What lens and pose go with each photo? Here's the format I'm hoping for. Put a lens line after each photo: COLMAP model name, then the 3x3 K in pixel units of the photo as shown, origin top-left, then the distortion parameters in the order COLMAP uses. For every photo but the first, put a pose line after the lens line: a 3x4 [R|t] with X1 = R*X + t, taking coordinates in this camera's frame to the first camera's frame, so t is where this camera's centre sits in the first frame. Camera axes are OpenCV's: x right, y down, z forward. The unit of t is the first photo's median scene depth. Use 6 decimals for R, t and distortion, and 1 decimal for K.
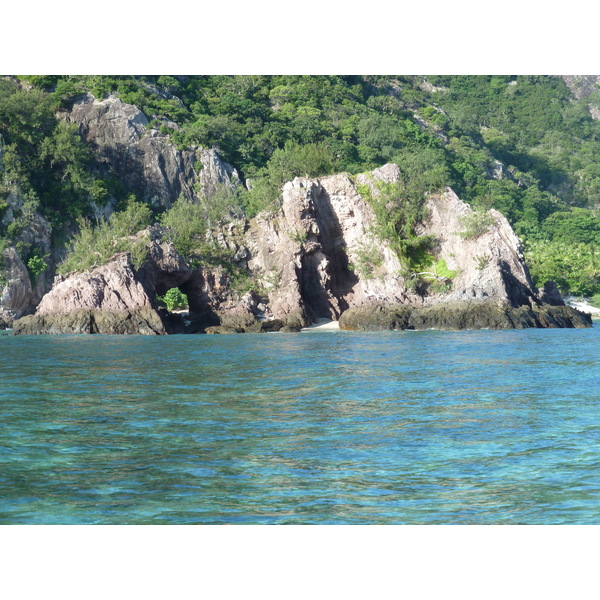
lens RADIAL K [[1293.6, 0, 300.0], [0, 1293.6, 300.0], [0, 0, 1]] dist [0.018266, 0.107644]
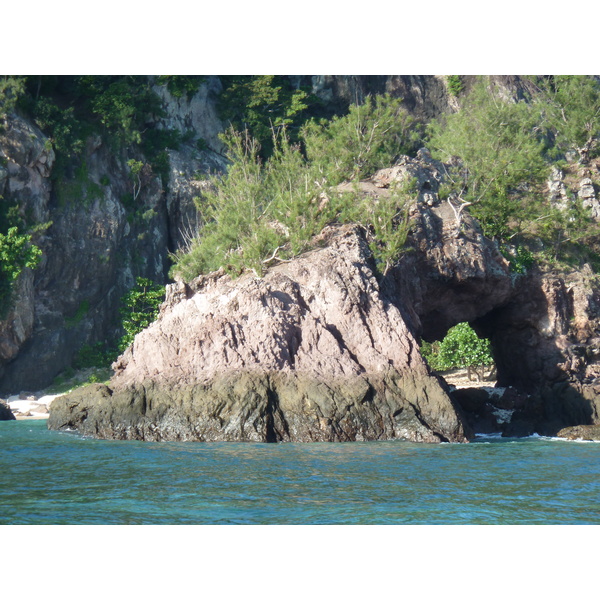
lens RADIAL K [[3663.6, 0, 300.0], [0, 3663.6, 300.0], [0, 0, 1]] dist [-0.714694, 1.213055]
pose [[0.995769, 0.023184, -0.088920, -0.050469], [-0.024685, 0.999570, -0.015813, 0.002276], [0.088515, 0.017941, 0.995913, -0.066156]]
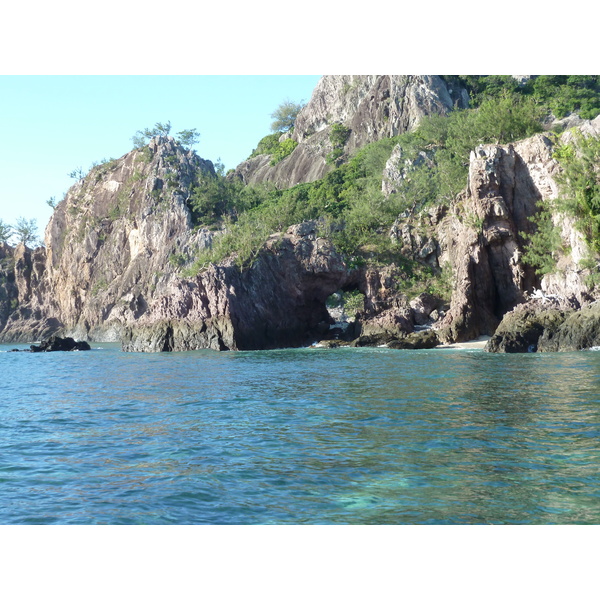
lens RADIAL K [[986.8, 0, 300.0], [0, 986.8, 300.0], [0, 0, 1]] dist [-0.022689, -0.020217]
pose [[0.836406, -0.017681, -0.547825, 0.226379], [0.012173, 0.999832, -0.013686, 0.003710], [0.547975, 0.004778, 0.836481, 0.457084]]
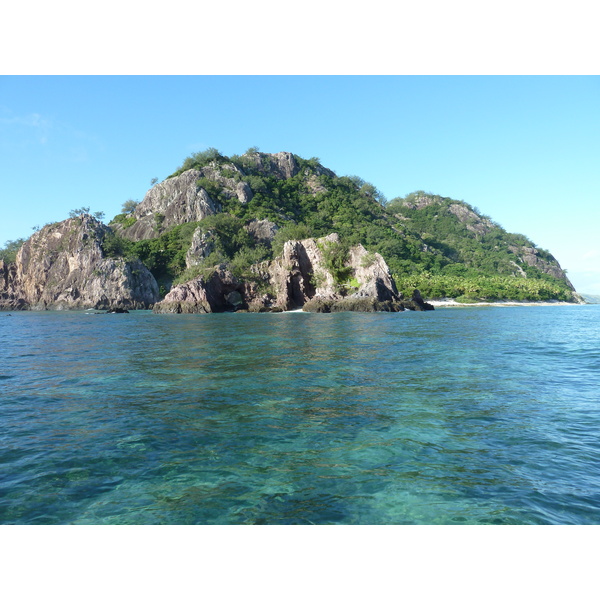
lens RADIAL K [[452.0, 0, 300.0], [0, 452.0, 300.0], [0, 0, 1]] dist [-0.033811, 0.004103]
pose [[0.988526, 0.005554, -0.150948, 0.127982], [-0.005333, 0.999984, 0.001870, 0.002344], [0.150956, -0.001043, 0.988540, 0.267514]]
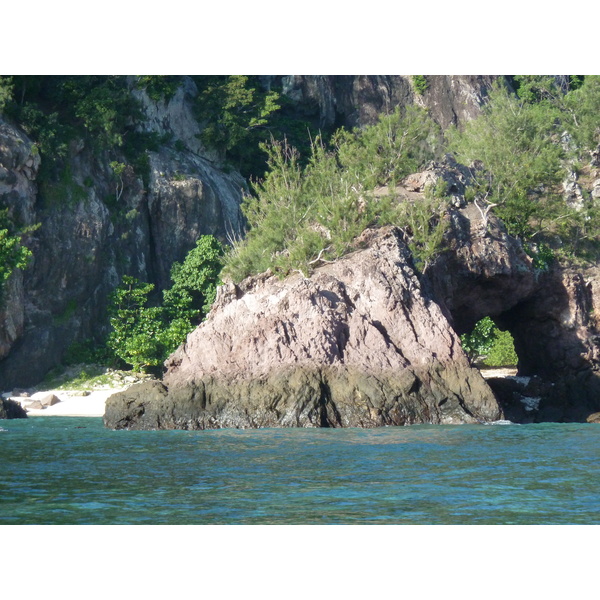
lens RADIAL K [[3663.6, 0, 300.0], [0, 3663.6, 300.0], [0, 0, 1]] dist [-0.714694, 1.213055]
pose [[0.997925, 0.005826, -0.064128, -0.083453], [-0.006703, 0.999887, -0.013477, 0.001413], [0.064042, 0.013879, 0.997851, -0.136409]]
